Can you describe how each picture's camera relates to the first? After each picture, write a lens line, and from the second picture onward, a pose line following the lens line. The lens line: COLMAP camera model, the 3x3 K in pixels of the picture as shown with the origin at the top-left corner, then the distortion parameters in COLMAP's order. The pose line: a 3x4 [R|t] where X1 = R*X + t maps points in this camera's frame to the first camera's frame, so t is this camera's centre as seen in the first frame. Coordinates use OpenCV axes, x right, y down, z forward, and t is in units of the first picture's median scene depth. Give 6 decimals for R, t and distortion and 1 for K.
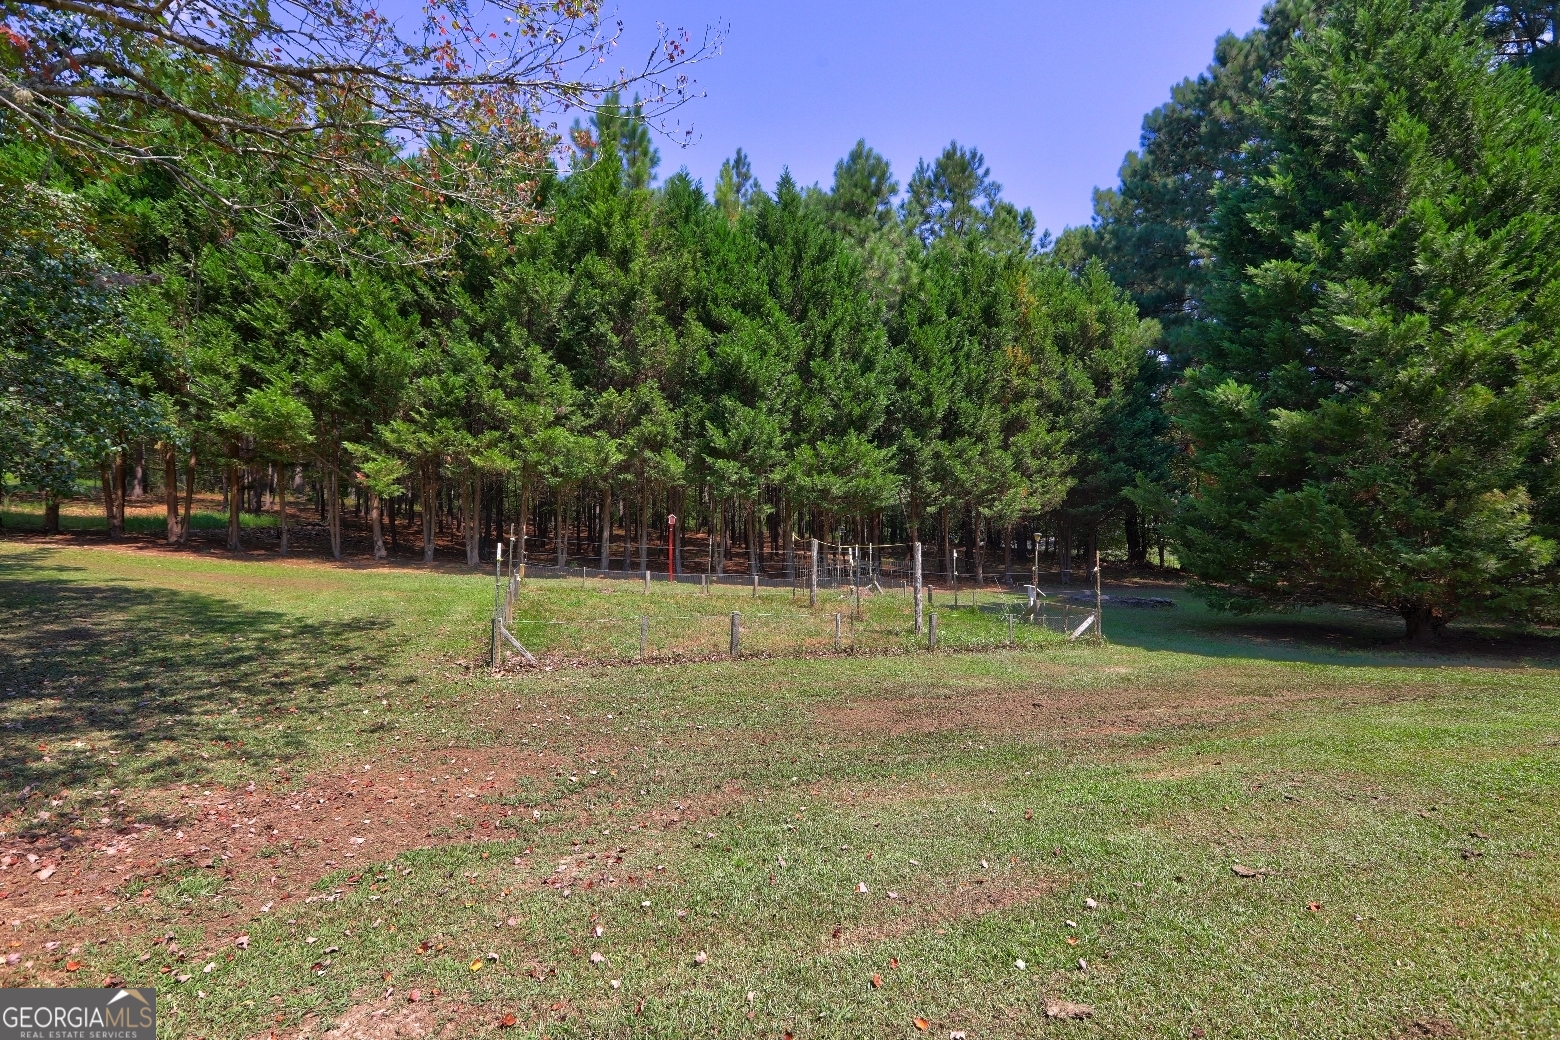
lens RADIAL K [[697.3, 0, 779.3], [0, 697.3, 524.6], [0, 0, 1]] dist [0.001152, 0.000208]
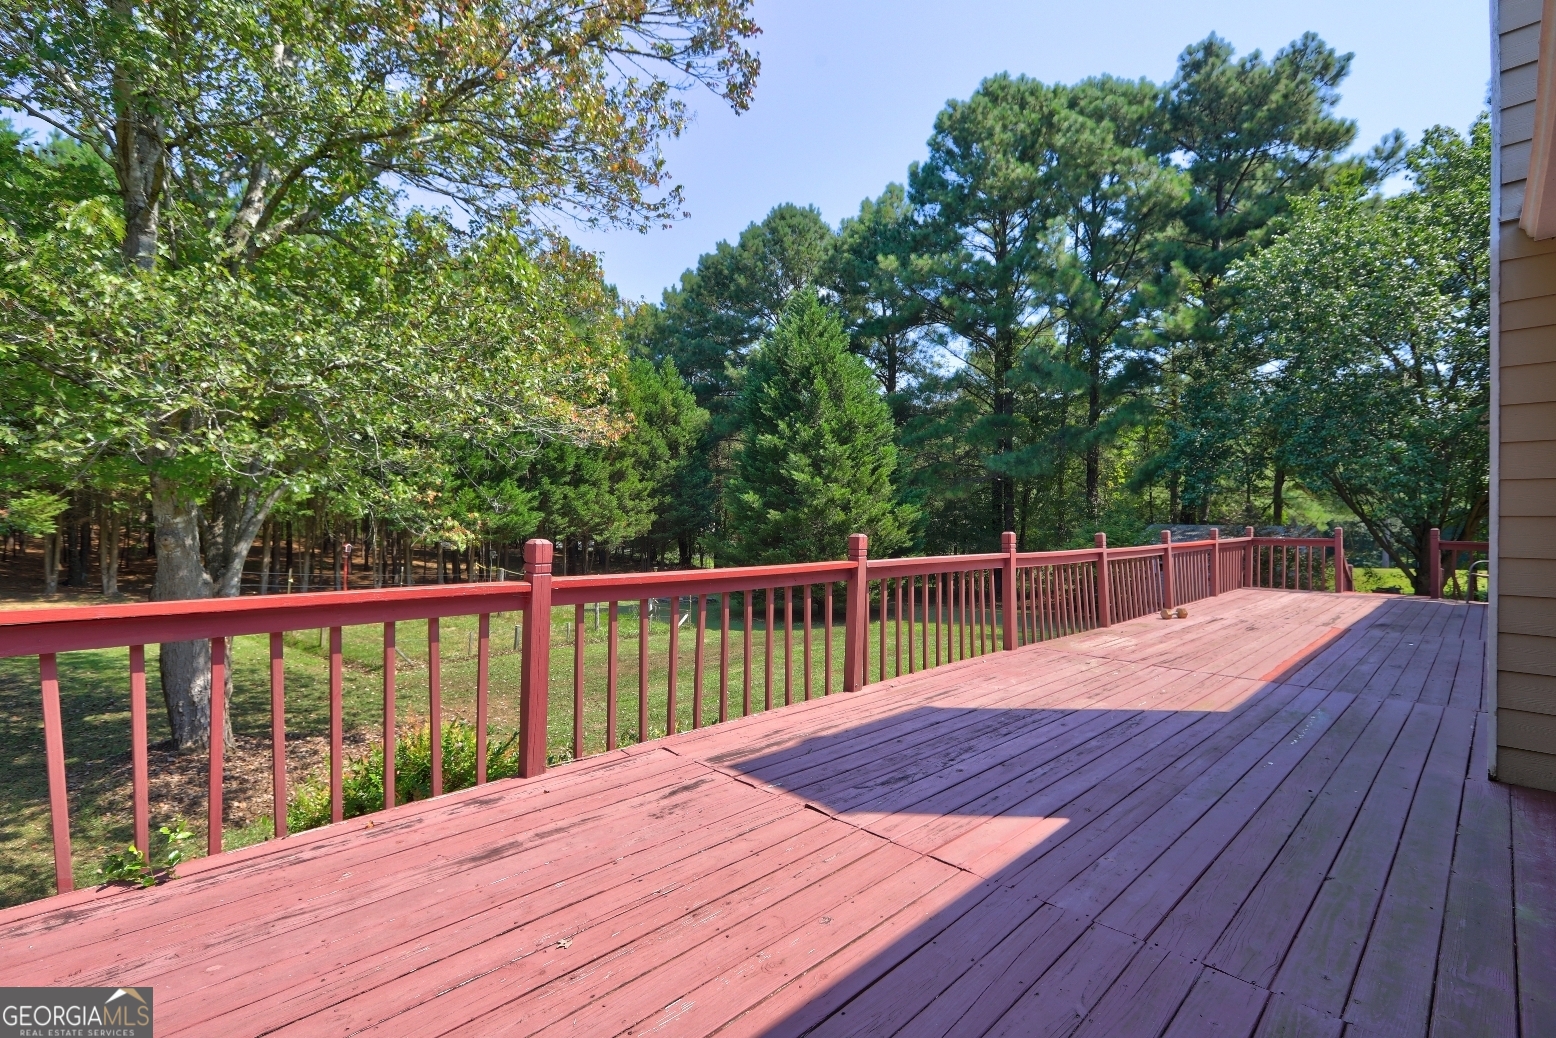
lens RADIAL K [[695.5, 0, 773.2], [0, 695.5, 518.8], [0, 0, 1]] dist [0.001152, 0.000208]
pose [[0.811326, 0.017685, 0.584327, -0.229323], [-0.022306, 0.999751, 0.000714, -0.065608], [-0.584168, -0.013613, 0.811518, -0.323125]]
